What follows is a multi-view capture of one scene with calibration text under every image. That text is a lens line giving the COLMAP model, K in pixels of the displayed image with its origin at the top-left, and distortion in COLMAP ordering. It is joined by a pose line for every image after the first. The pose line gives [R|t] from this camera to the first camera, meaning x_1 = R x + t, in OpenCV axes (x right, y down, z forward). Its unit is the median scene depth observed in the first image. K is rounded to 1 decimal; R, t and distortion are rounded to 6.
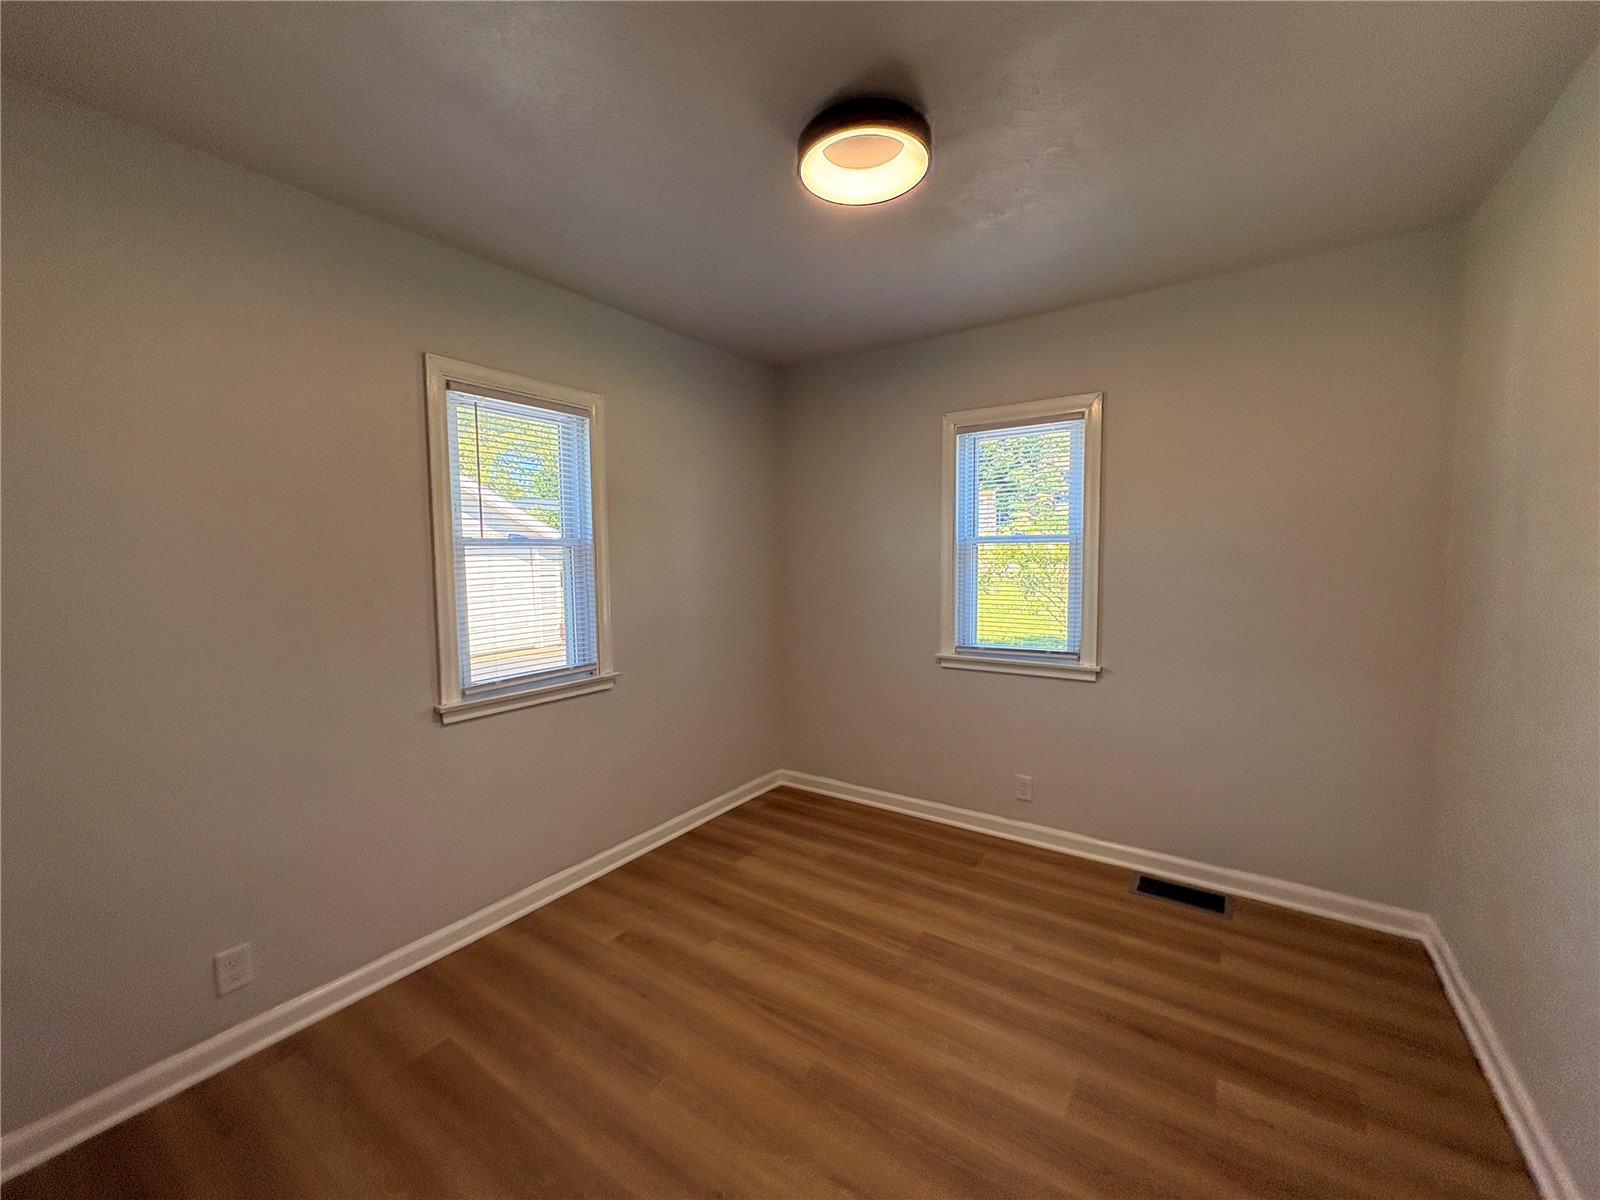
lens RADIAL K [[615.3, 0, 804.4], [0, 615.3, 624.8], [0, 0, 1]] dist [-0.012120, 0.000570]
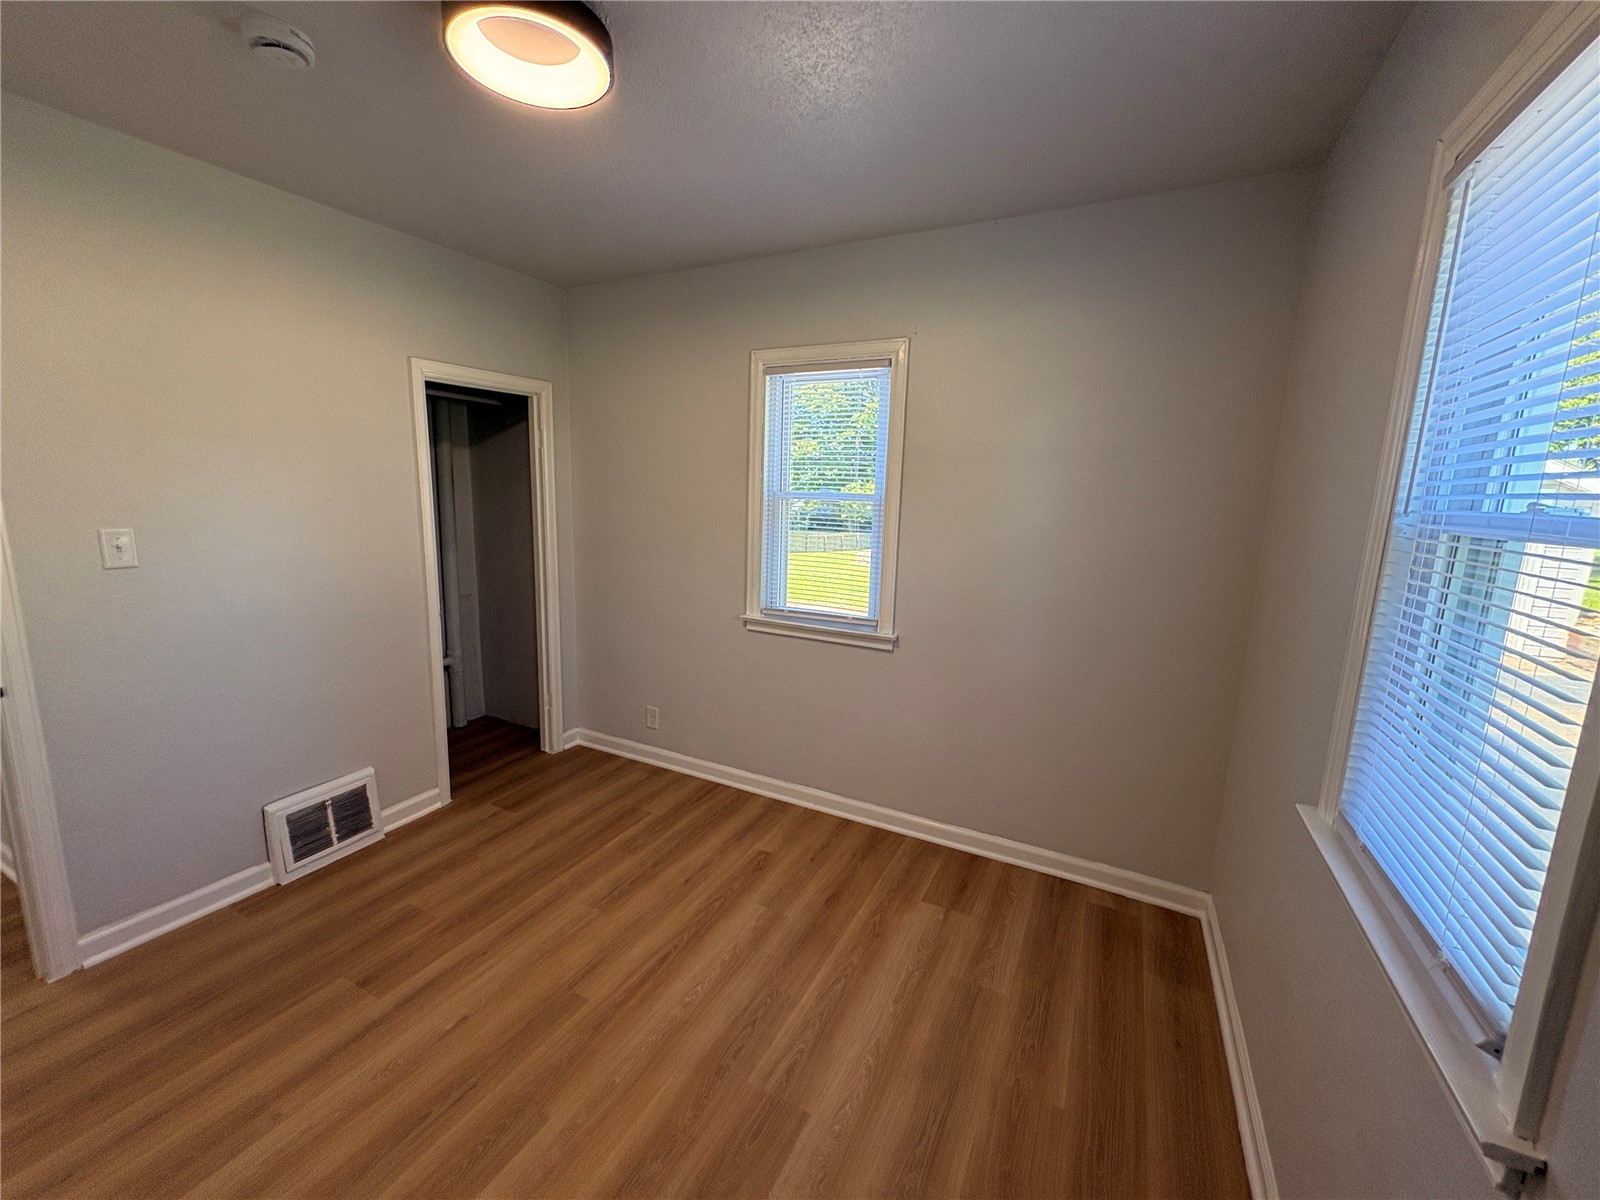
lens RADIAL K [[611.8, 0, 801.5], [0, 611.8, 624.0], [0, 0, 1]] dist [-0.011583, -0.000099]
pose [[0.128938, 0.212490, -0.968619, 0.706316], [-0.138254, 0.971085, 0.194627, -0.125734], [0.981968, 0.108820, 0.154587, 0.845546]]
